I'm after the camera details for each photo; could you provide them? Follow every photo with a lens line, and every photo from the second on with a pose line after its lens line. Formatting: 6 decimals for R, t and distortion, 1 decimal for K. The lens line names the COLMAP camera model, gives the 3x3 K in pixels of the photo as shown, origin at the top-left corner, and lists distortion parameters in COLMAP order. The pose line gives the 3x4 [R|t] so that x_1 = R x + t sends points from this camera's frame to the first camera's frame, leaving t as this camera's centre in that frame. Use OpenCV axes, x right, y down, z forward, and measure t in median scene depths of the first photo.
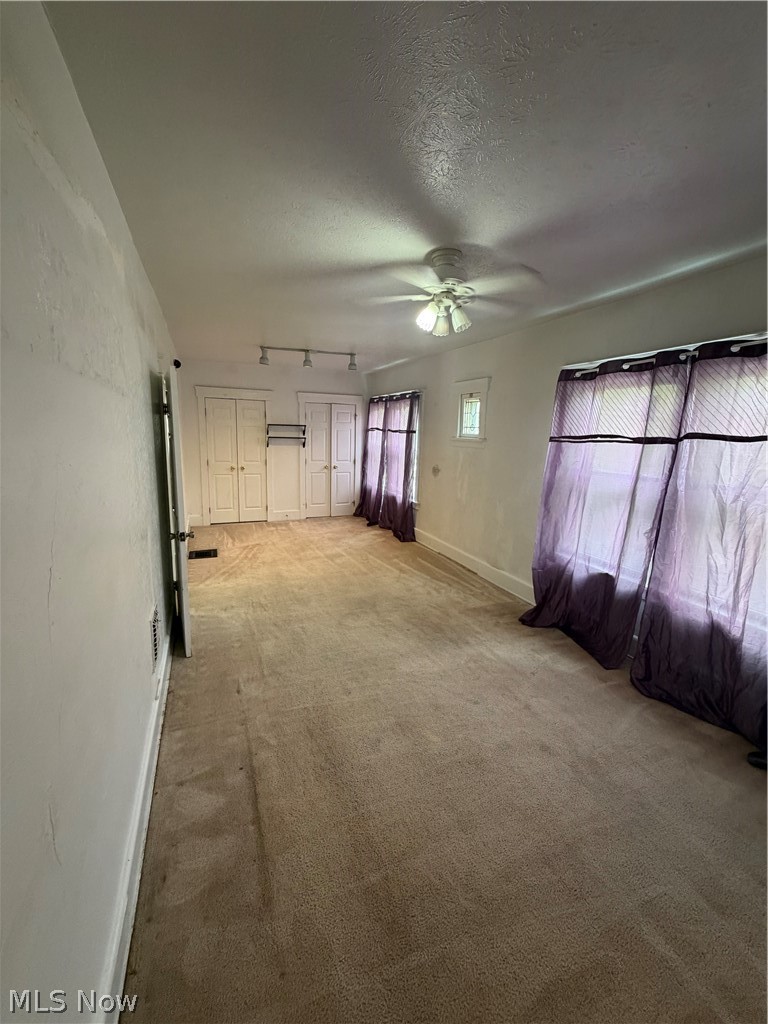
lens RADIAL K [[406.4, 0, 384.6], [0, 406.4, 516.0], [0, 0, 1]] dist [-0.002211, 0.000803]
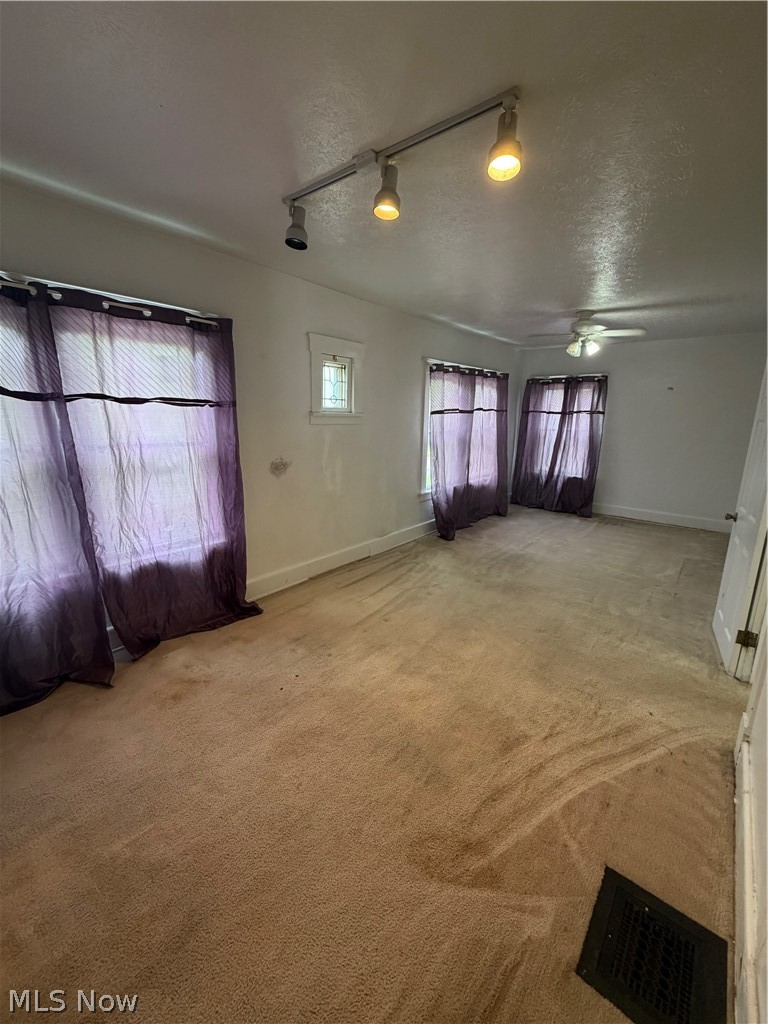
lens RADIAL K [[406.4, 0, 388.1], [0, 406.4, 509.1], [0, 0, 1]] dist [-0.002211, 0.000803]
pose [[-0.453772, -0.254851, 0.853898, -0.550989], [0.141666, 0.925415, 0.351479, -0.274860], [-0.879785, 0.280460, -0.383824, 1.233289]]
